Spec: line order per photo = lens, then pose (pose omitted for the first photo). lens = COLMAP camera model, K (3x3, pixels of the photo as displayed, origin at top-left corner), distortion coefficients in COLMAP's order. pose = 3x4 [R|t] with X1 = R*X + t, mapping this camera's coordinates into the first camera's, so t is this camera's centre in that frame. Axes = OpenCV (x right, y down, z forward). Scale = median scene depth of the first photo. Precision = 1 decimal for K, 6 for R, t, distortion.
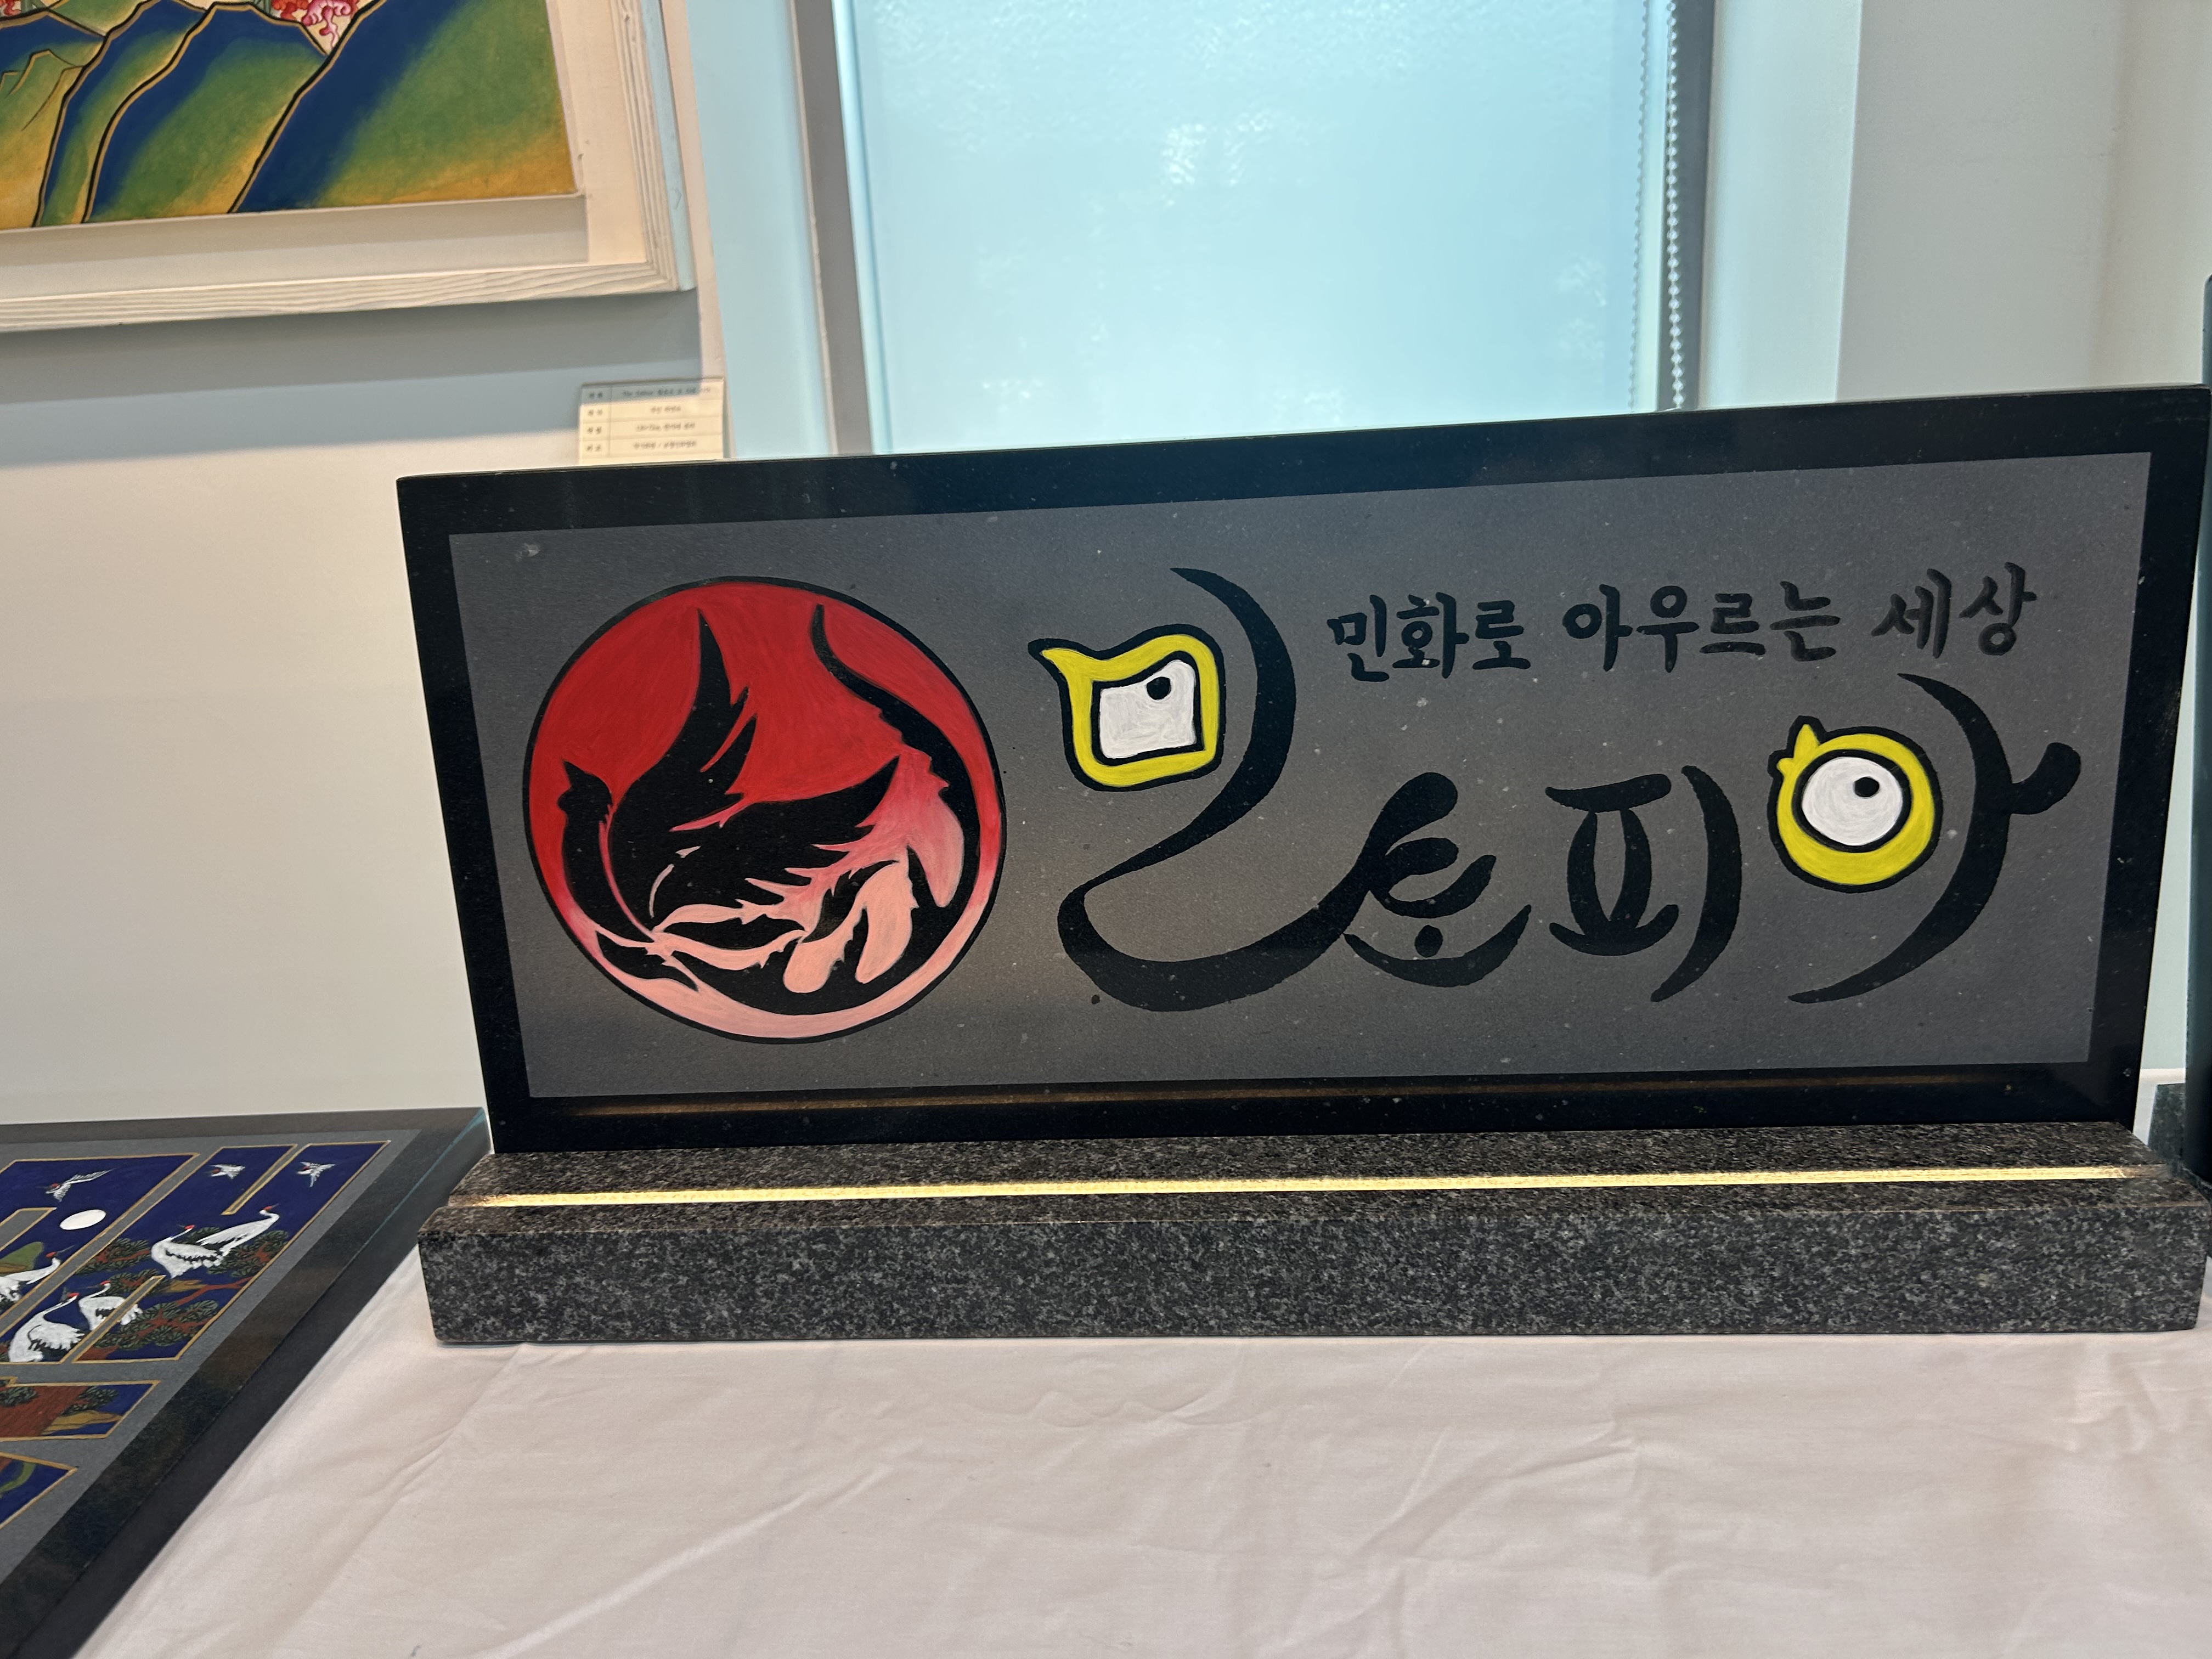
lens RADIAL K [[1698.7, 0, 1110.8], [0, 1698.7, 815.3], [0, 0, 1]] dist [0.028763, -0.037578]
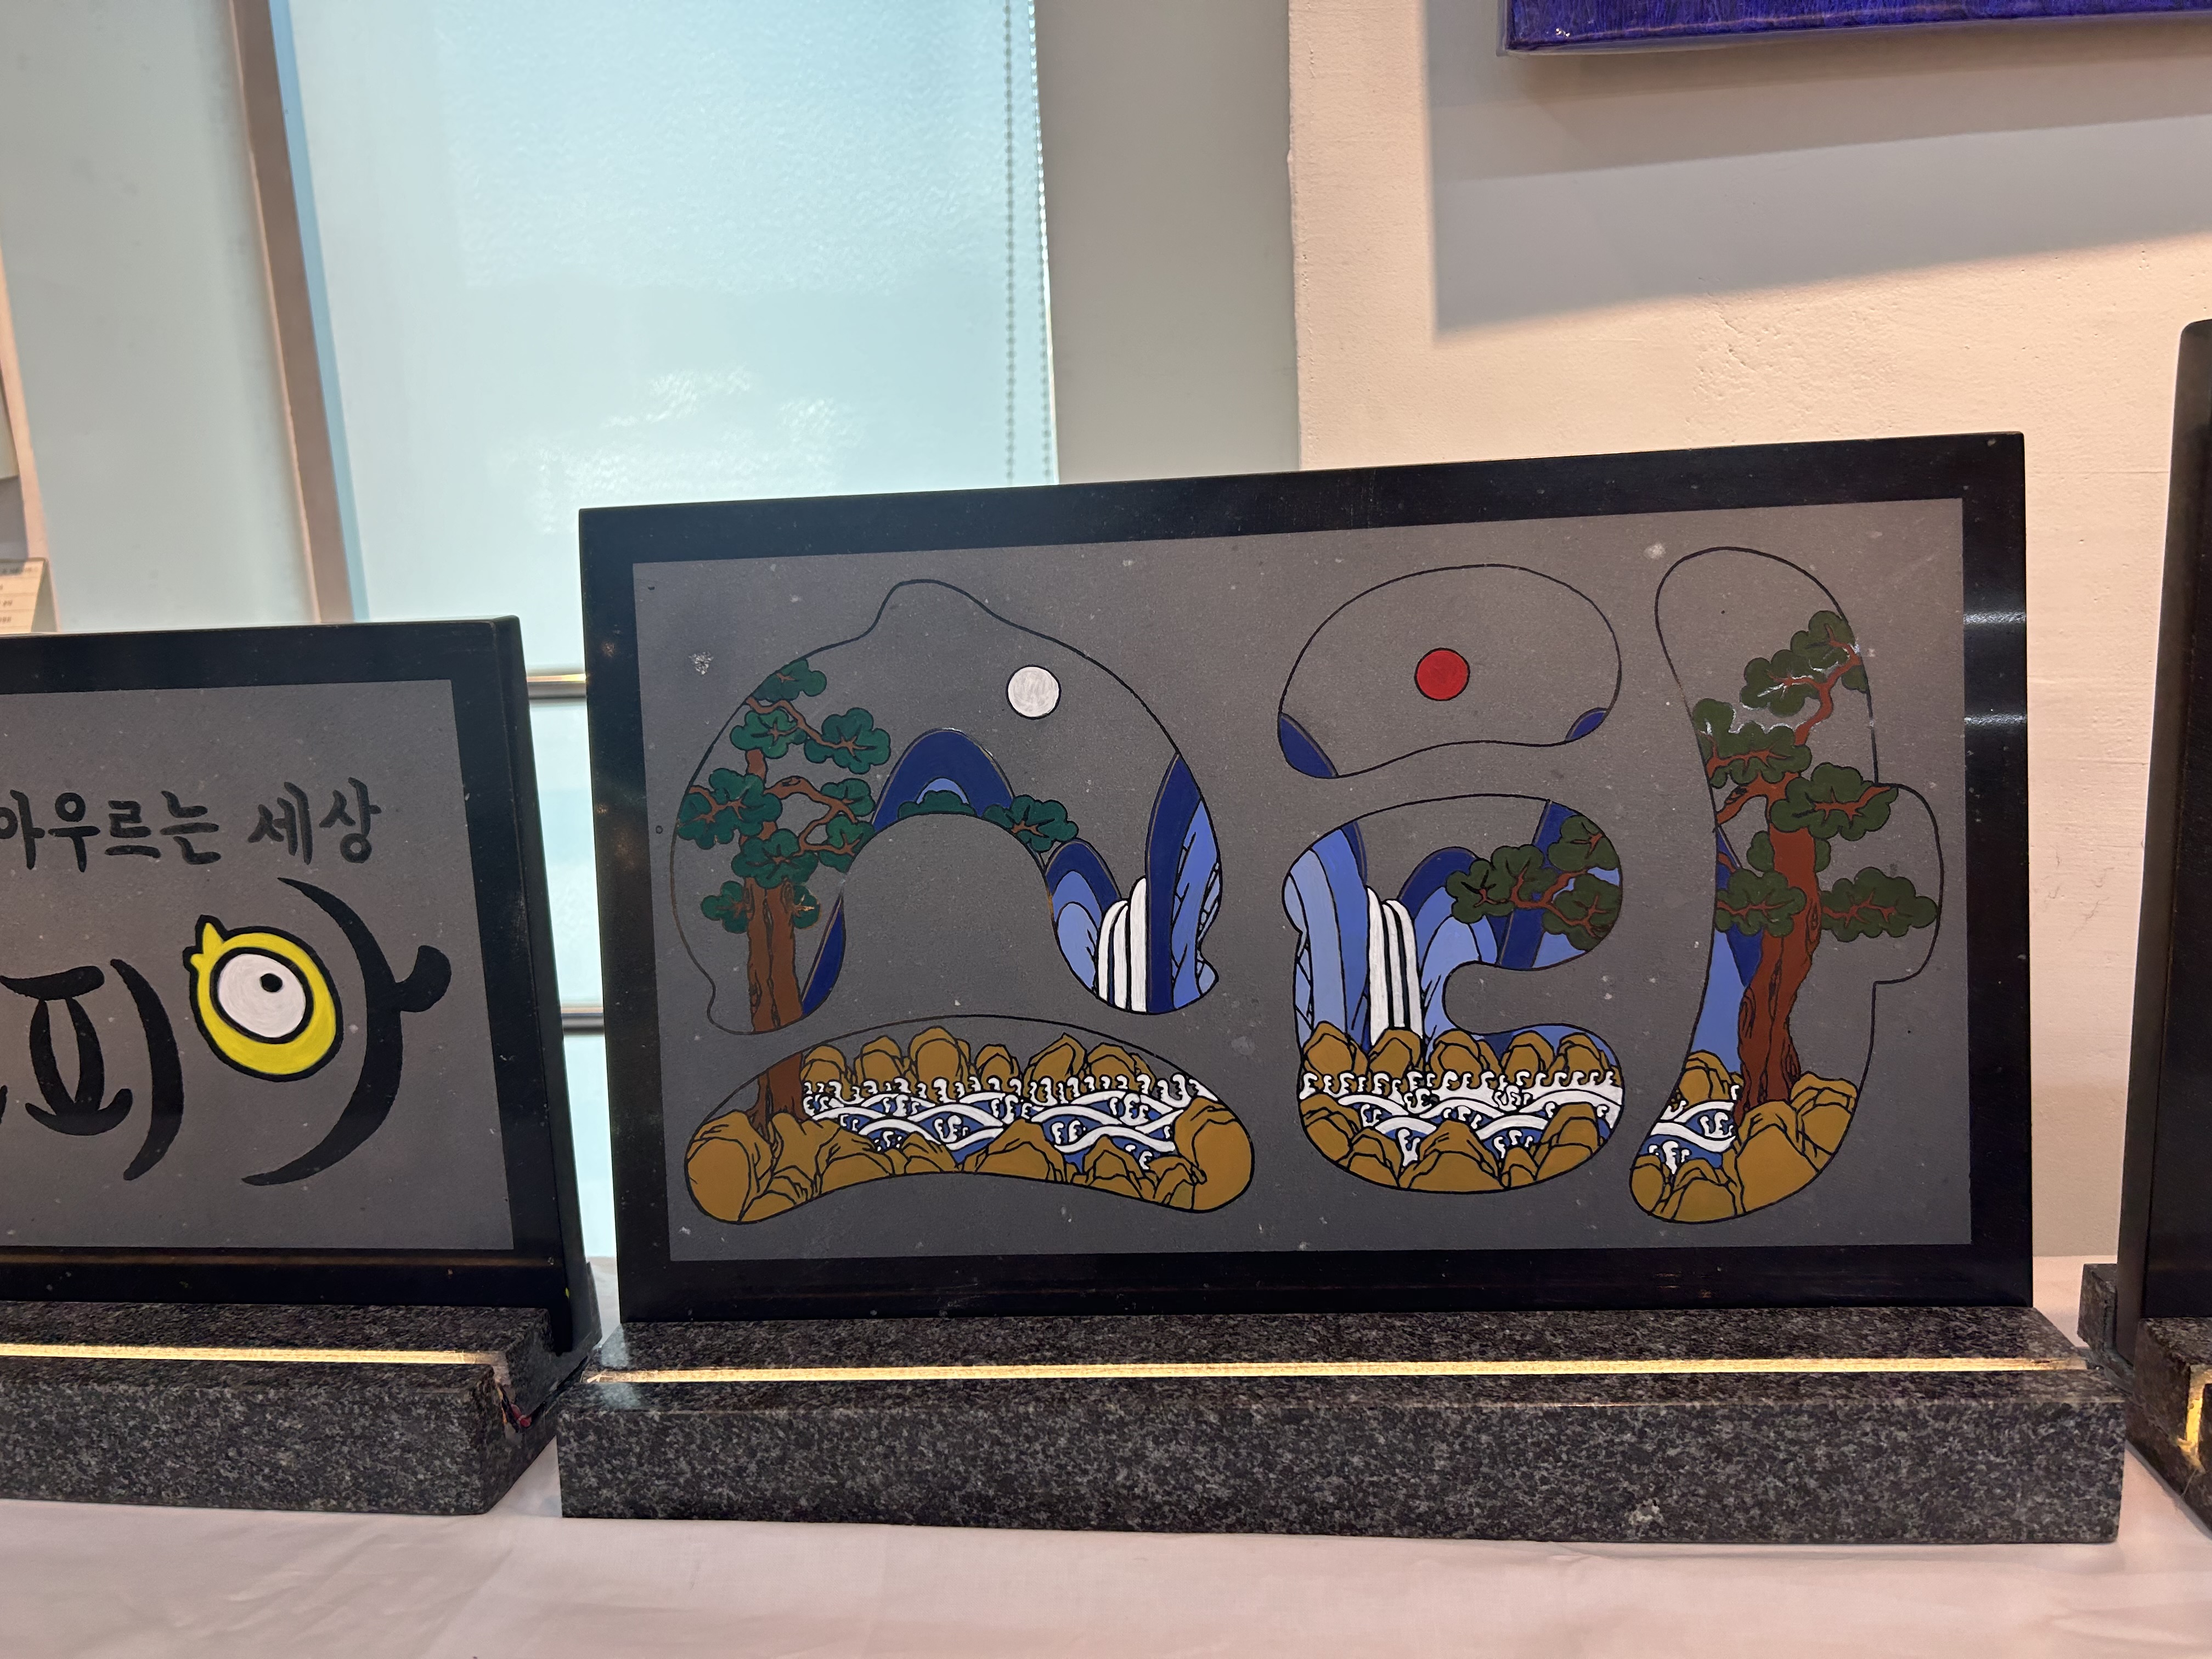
lens RADIAL K [[1698.7, 0, 1111.1], [0, 1698.7, 834.4], [0, 0, 1]] dist [0.028763, -0.037578]
pose [[0.998586, 0.018990, -0.049647, 1.042737], [-0.022621, 0.997029, -0.073627, -0.043279], [0.048102, 0.074646, 0.996049, -0.047448]]
